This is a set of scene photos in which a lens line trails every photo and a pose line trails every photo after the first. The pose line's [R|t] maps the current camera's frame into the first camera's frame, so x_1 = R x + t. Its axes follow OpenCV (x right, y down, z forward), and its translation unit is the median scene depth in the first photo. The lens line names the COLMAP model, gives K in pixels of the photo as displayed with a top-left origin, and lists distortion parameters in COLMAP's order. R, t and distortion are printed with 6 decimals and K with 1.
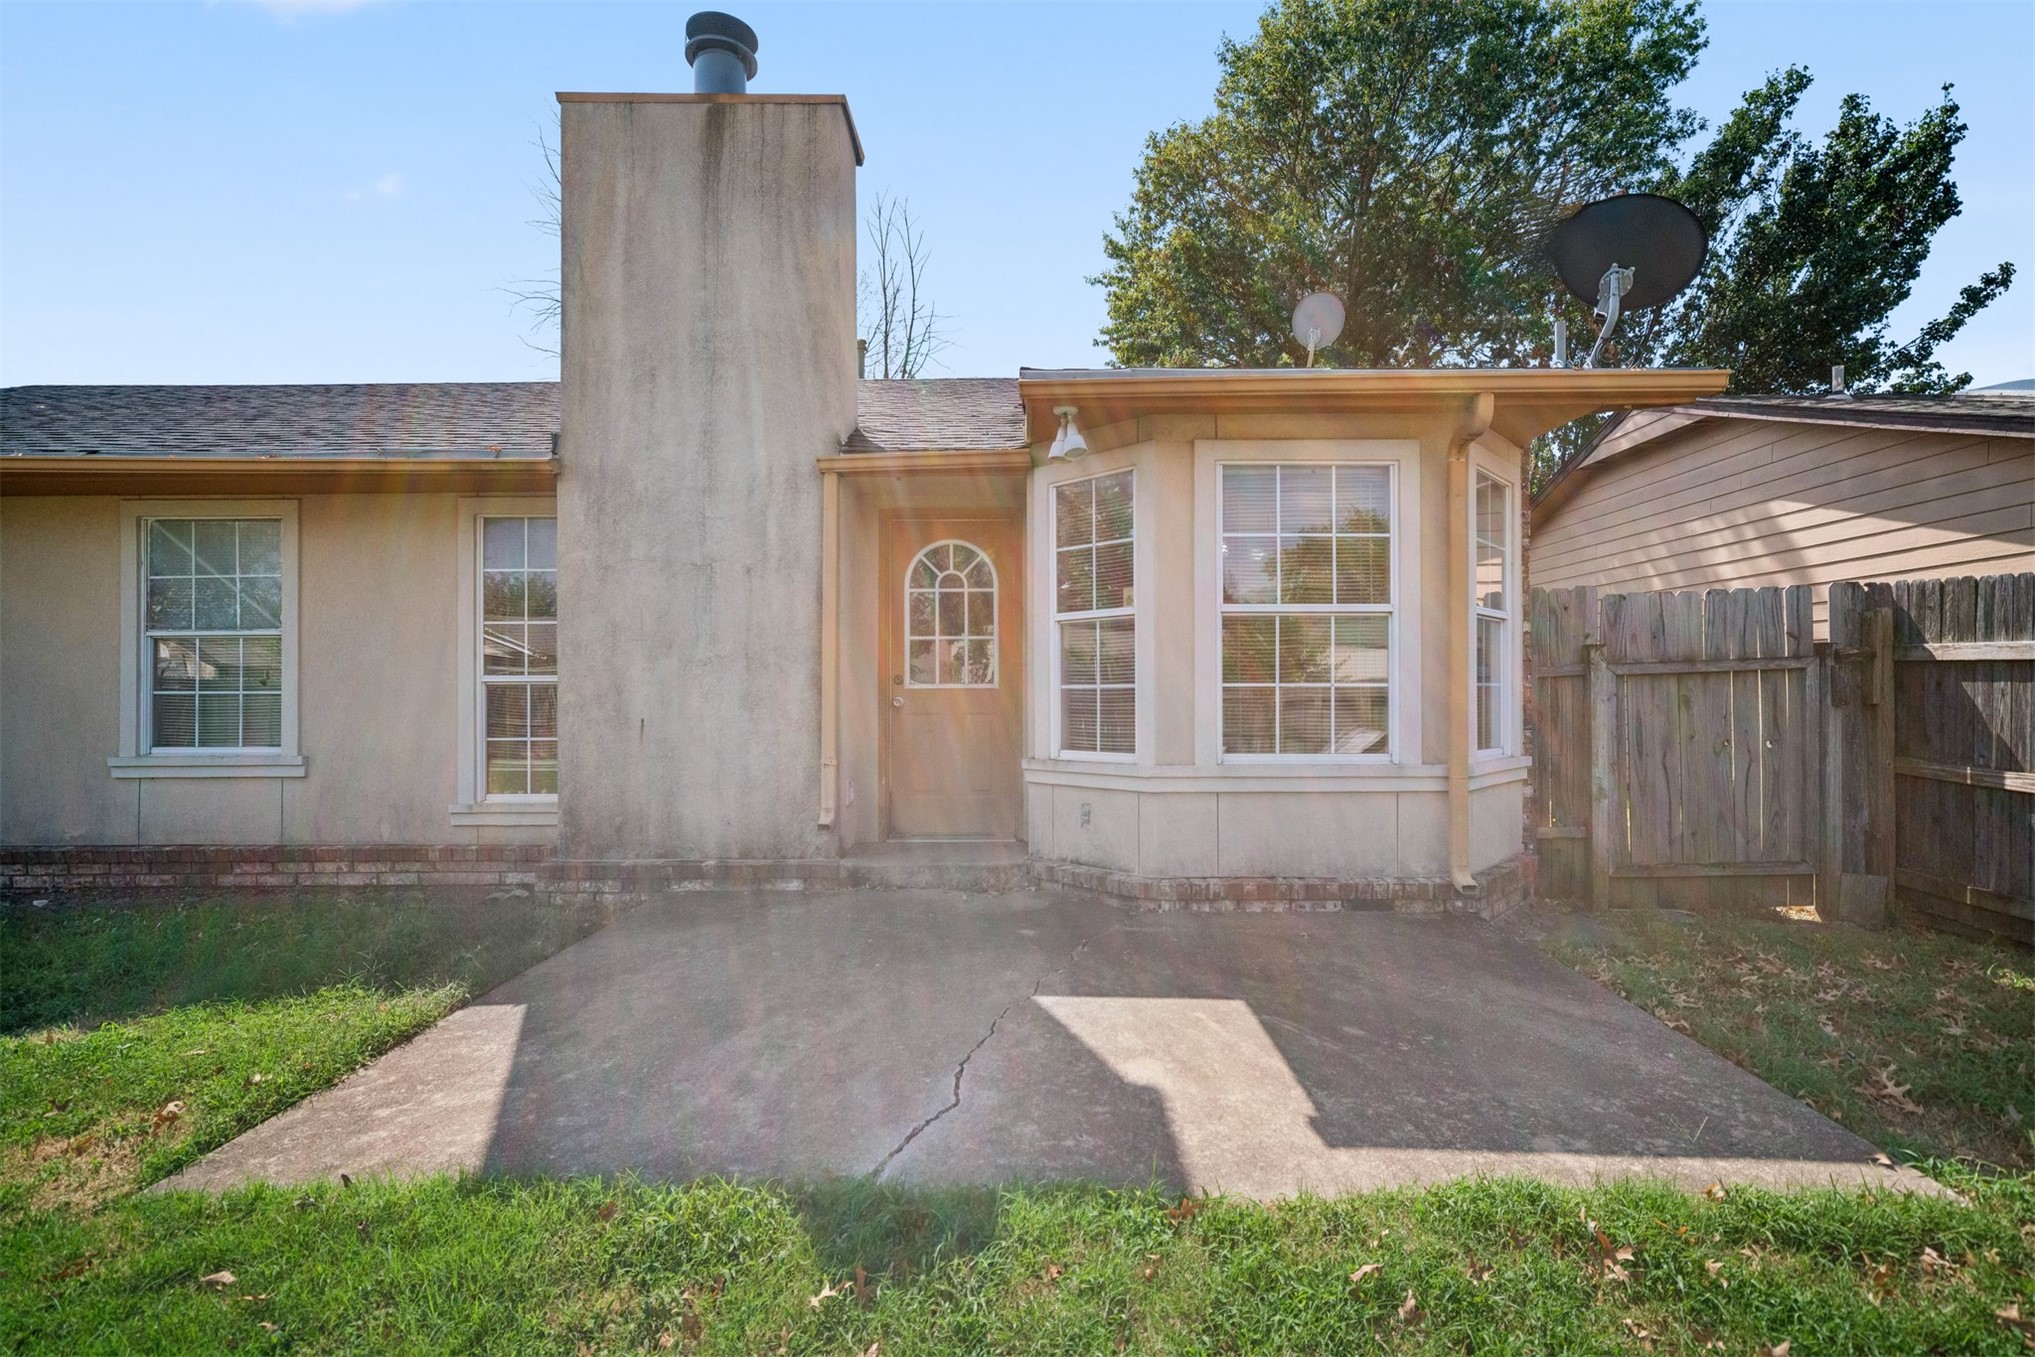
lens RADIAL K [[941.5, 0, 1009.2], [0, 941.5, 694.0], [0, 0, 1]] dist [-0.018001, 0.009898]
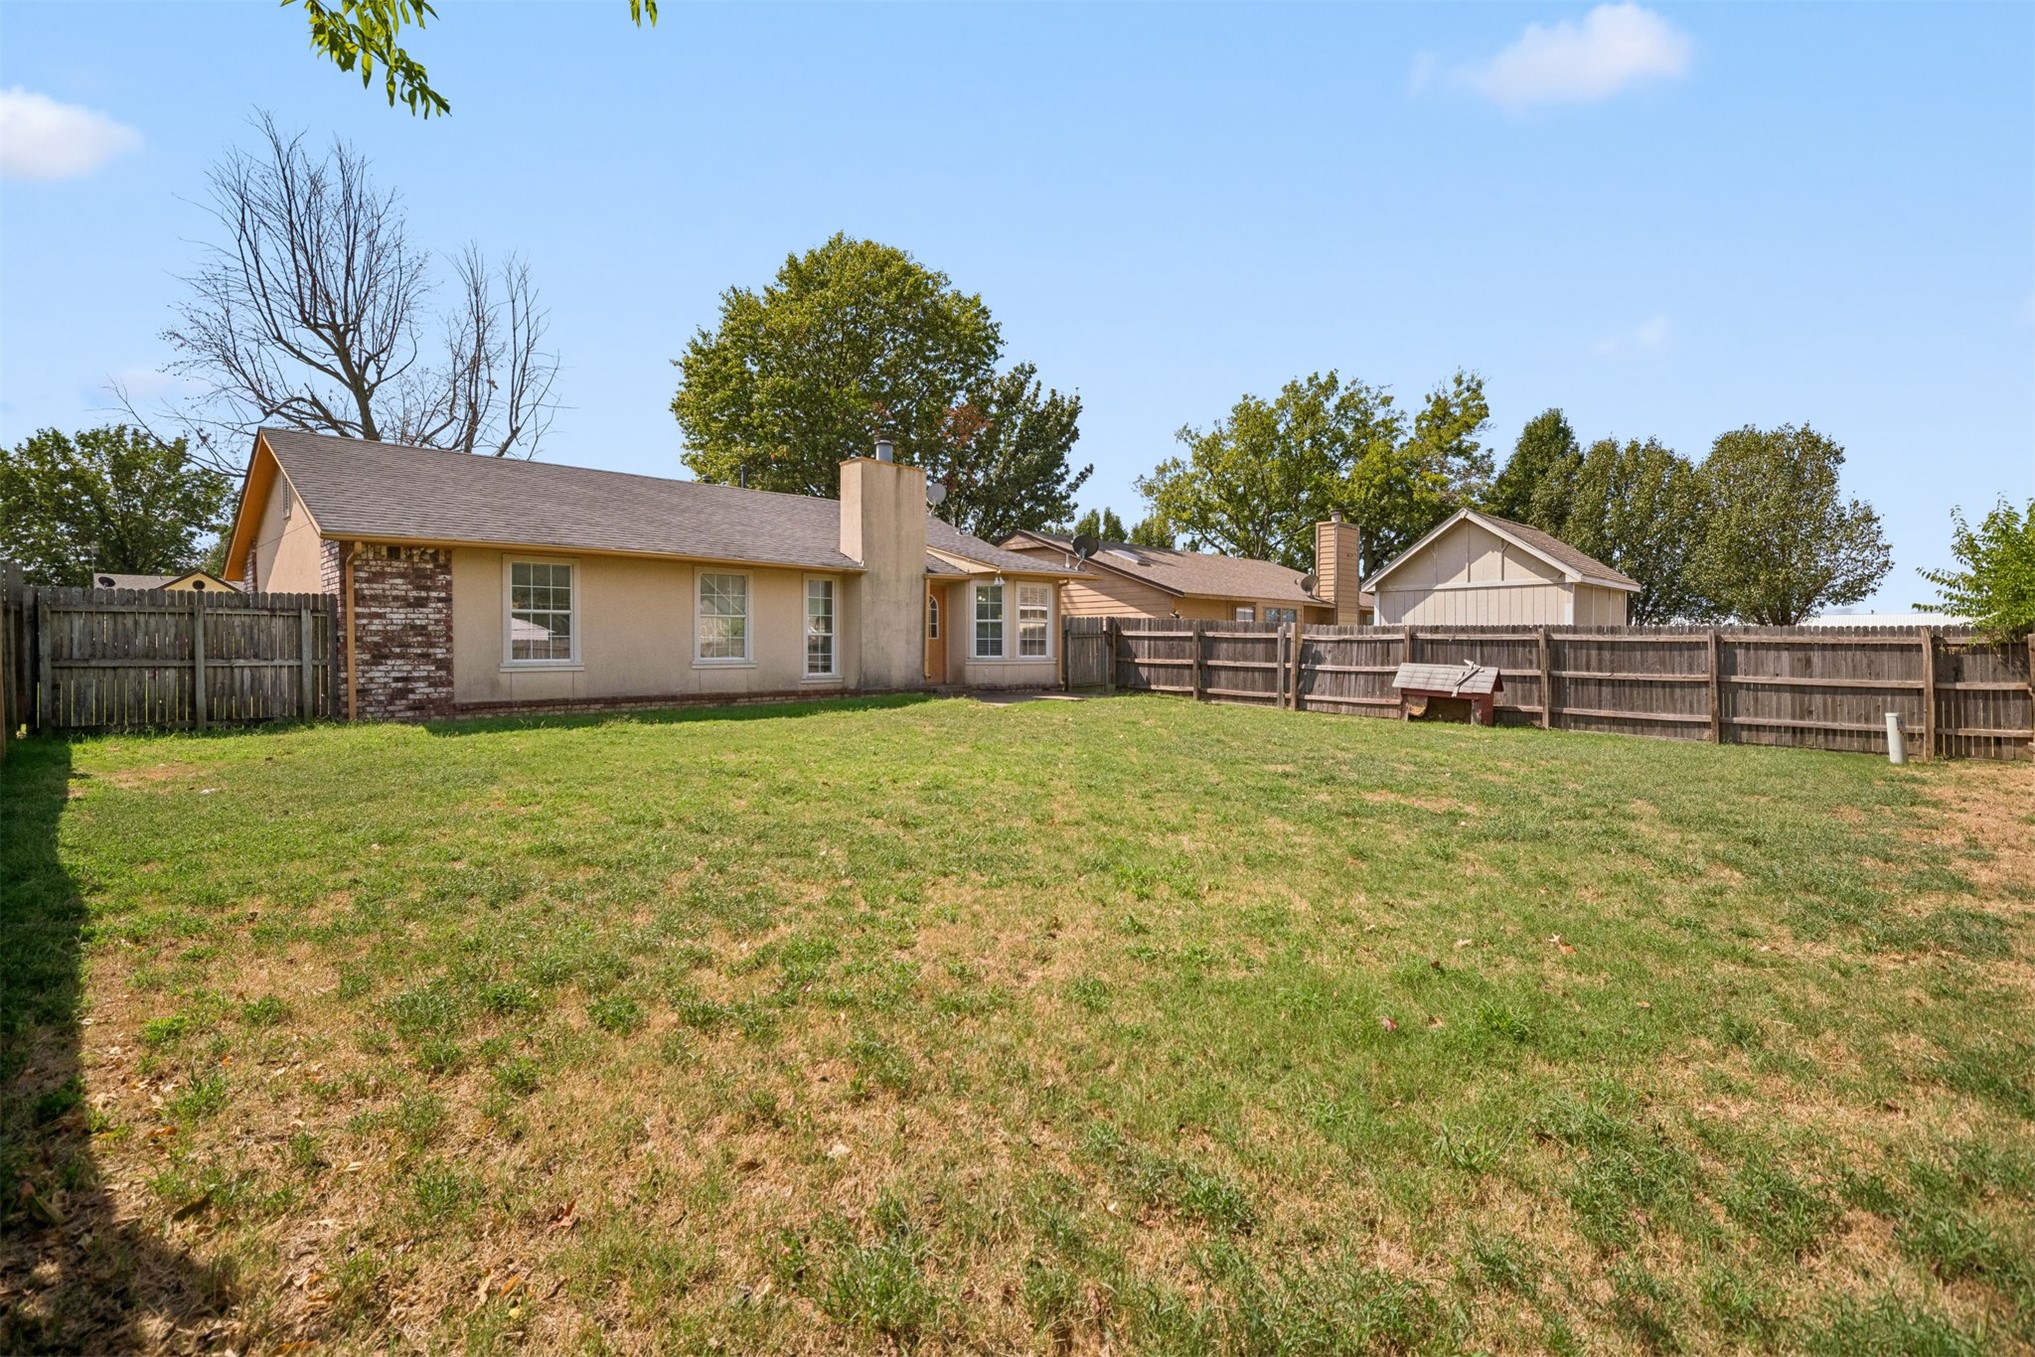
lens RADIAL K [[941.5, 0, 1019.8], [0, 941.5, 630.2], [0, 0, 1]] dist [-0.018001, 0.009898]
pose [[0.699942, 0.017531, 0.713984, -2.407254], [-0.002612, 0.999755, -0.021987, 0.038118], [-0.714195, 0.013525, 0.699816, -1.688042]]
